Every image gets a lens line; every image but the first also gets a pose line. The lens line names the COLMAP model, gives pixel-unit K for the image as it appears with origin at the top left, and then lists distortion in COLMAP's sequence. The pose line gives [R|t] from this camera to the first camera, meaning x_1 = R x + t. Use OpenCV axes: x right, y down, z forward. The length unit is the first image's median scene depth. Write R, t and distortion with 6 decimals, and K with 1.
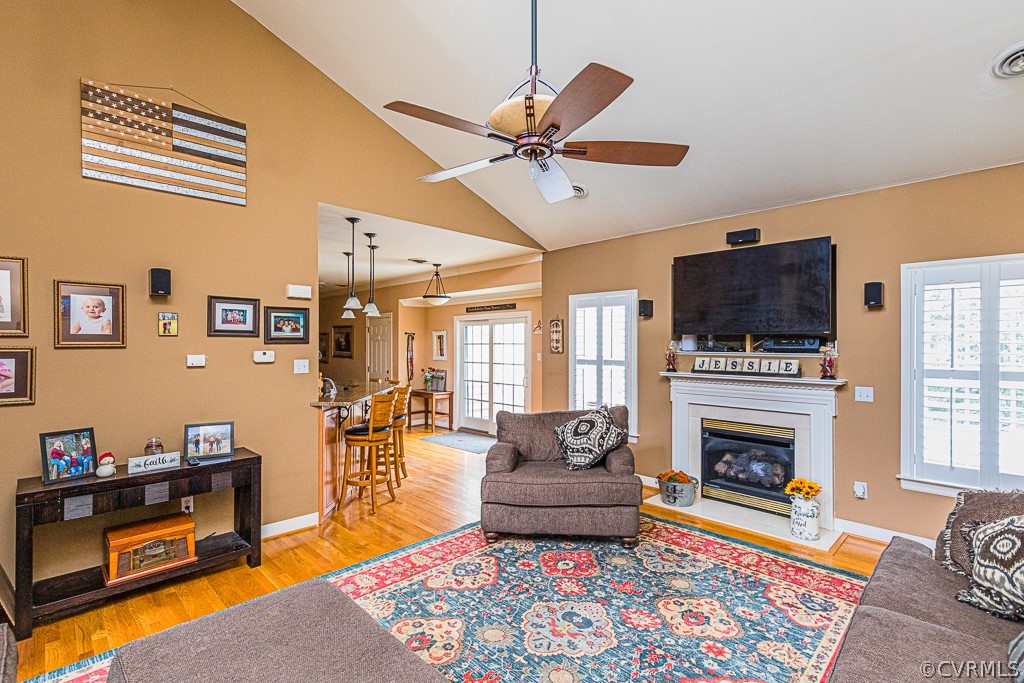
lens RADIAL K [[473.1, 0, 516.3], [0, 473.1, 337.6], [0, 0, 1]] dist [0.022292, -0.001746]
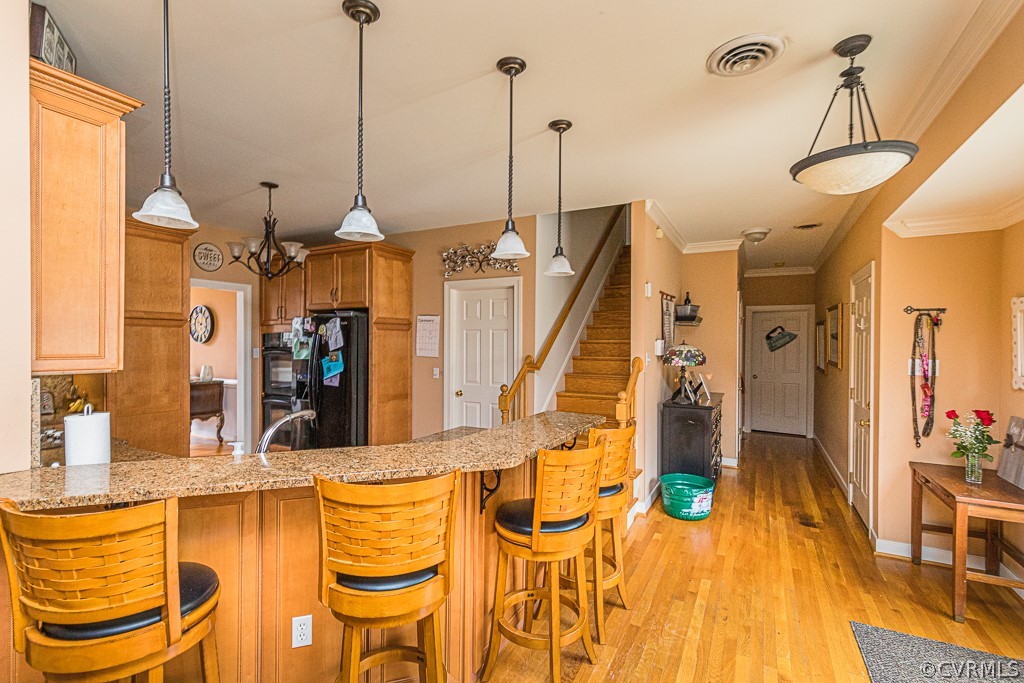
lens RADIAL K [[473.1, 0, 512.1], [0, 473.1, 349.4], [0, 0, 1]] dist [0.022292, -0.001746]
pose [[0.314139, 0.016464, -0.949234, 0.095273], [0.005721, 0.999799, 0.019234, 0.036350], [0.949360, -0.011473, 0.313982, 1.600192]]
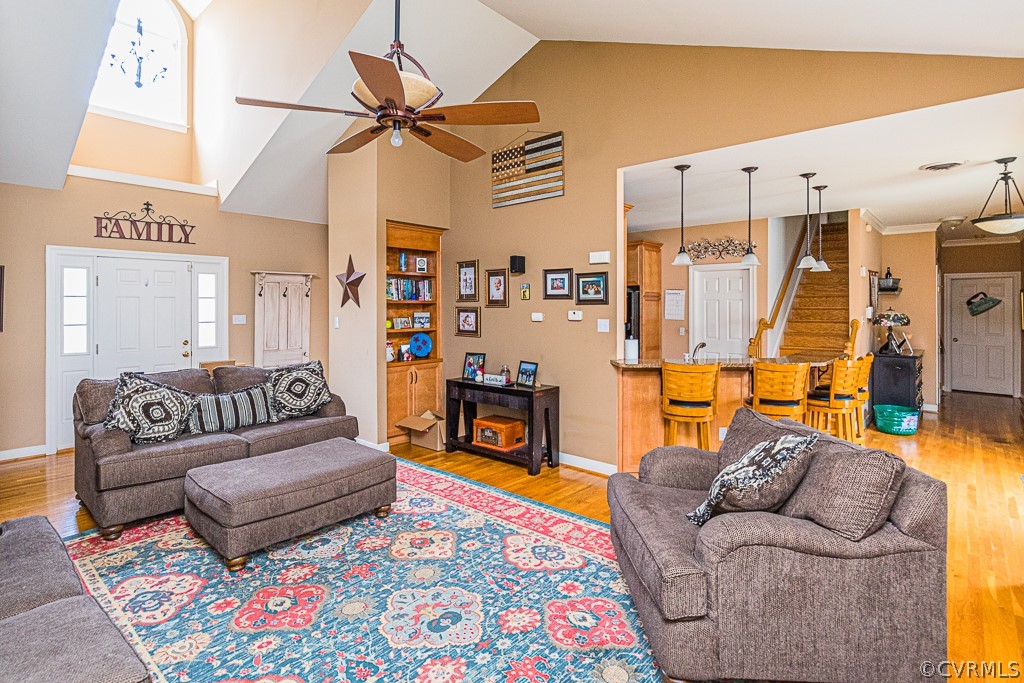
lens RADIAL K [[507.6, 0, 506.5], [0, 507.6, 308.7], [0, 0, 1]] dist [-0.006913, 0.004524]
pose [[0.064186, 0.003222, -0.997933, 0.846214], [0.013255, 0.999904, 0.004081, 0.016761], [0.997850, -0.013490, 0.064137, 0.856254]]
